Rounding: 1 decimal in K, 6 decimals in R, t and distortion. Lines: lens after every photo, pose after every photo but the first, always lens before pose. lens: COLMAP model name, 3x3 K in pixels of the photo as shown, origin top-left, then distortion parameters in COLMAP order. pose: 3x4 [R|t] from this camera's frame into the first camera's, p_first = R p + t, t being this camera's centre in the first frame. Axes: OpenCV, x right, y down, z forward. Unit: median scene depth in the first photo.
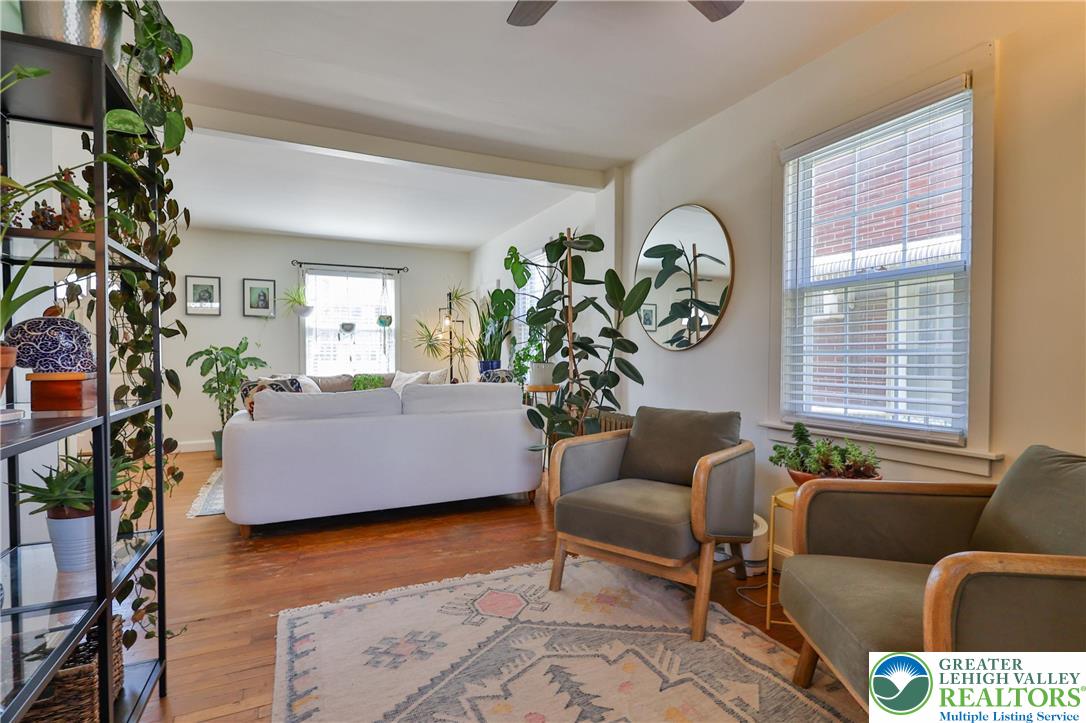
lens RADIAL K [[530.6, 0, 546.5], [0, 530.6, 365.8], [0, 0, 1]] dist [-0.004651, 0.002252]
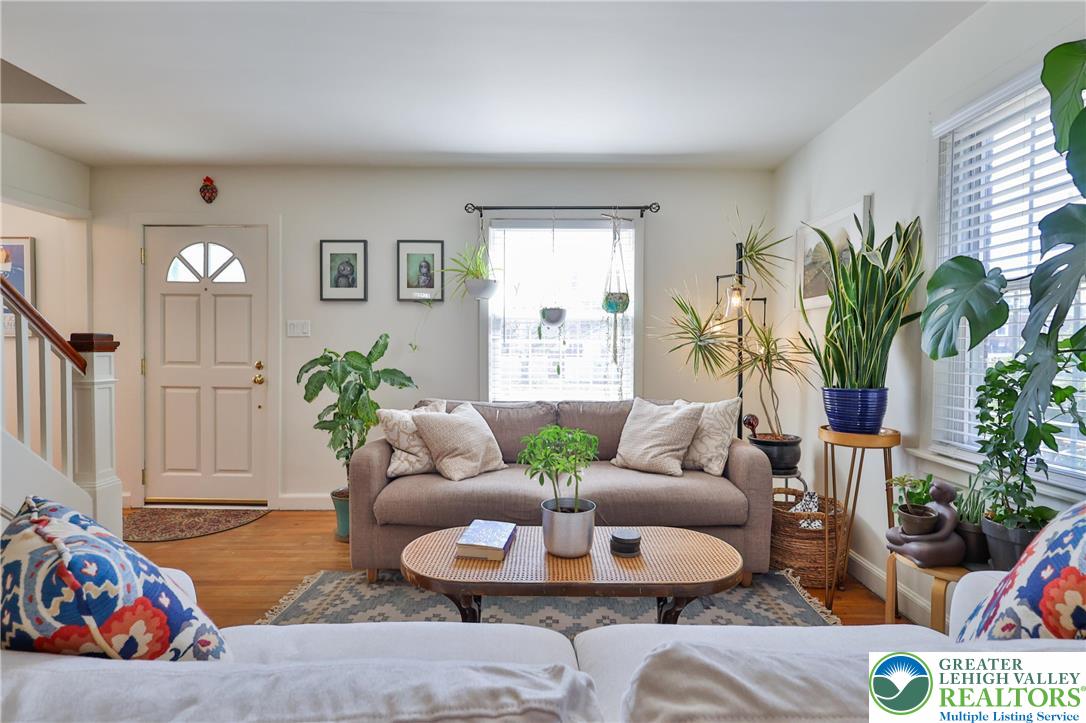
lens RADIAL K [[530.6, 0, 544.1], [0, 530.6, 363.1], [0, 0, 1]] dist [-0.004651, 0.002252]
pose [[0.898066, 0.015828, -0.439576, -0.142264], [-0.014549, 0.999874, 0.006279, -0.026980], [0.439620, 0.000756, 0.898183, 0.522642]]
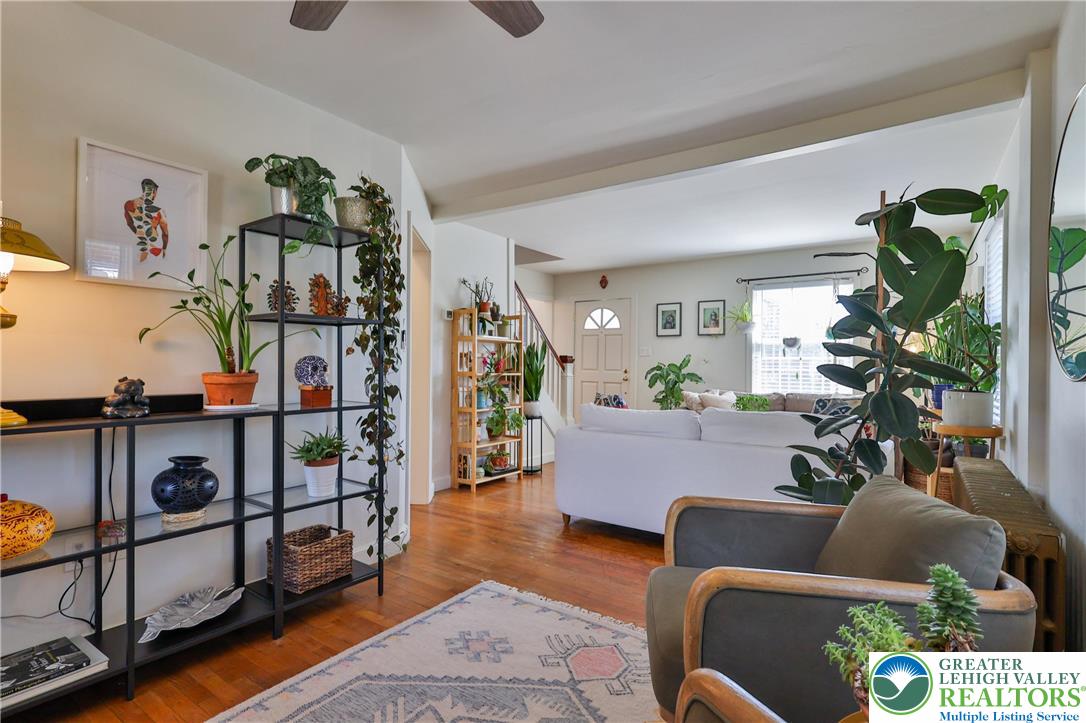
lens RADIAL K [[530.6, 0, 539.2], [0, 530.6, 365.5], [0, 0, 1]] dist [-0.004651, 0.002252]
pose [[0.481732, 0.007731, -0.876285, 0.244037], [-0.026777, 0.999624, -0.005901, -0.015556], [0.875910, 0.026308, 0.481758, 0.180841]]
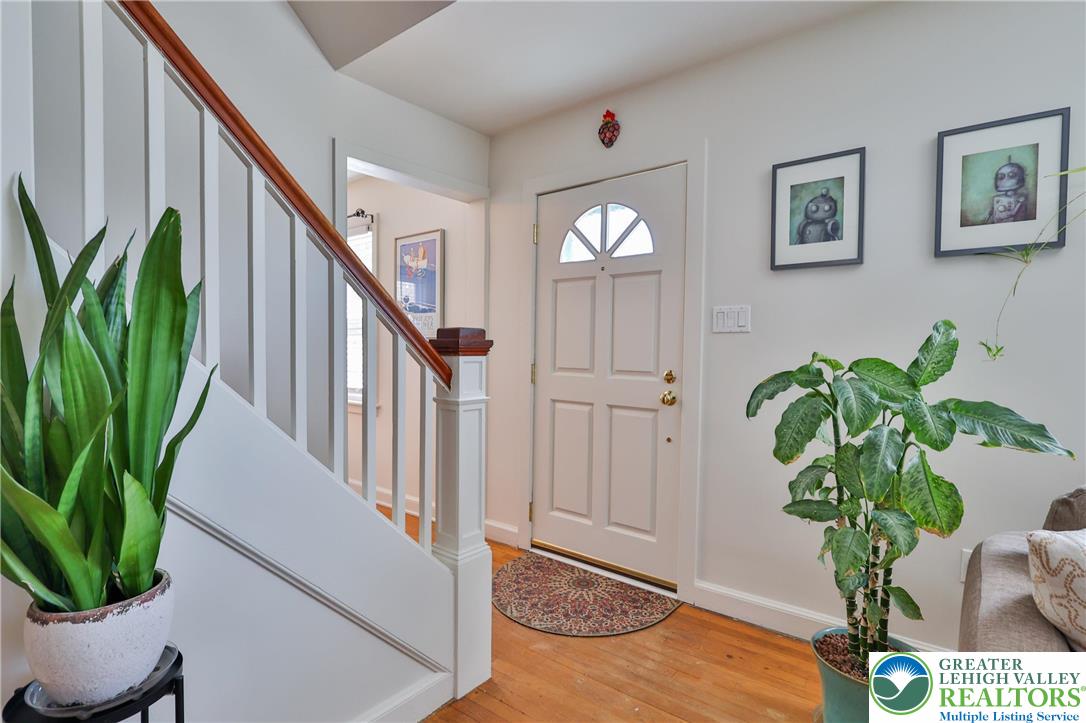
lens RADIAL K [[530.6, 0, 542.5], [0, 530.6, 360.3], [0, 0, 1]] dist [-0.004651, 0.002252]
pose [[0.431377, 0.022724, -0.901886, -0.397840], [-0.029028, 0.999515, 0.011300, -0.030211], [0.901705, 0.021306, 0.431827, 0.673513]]
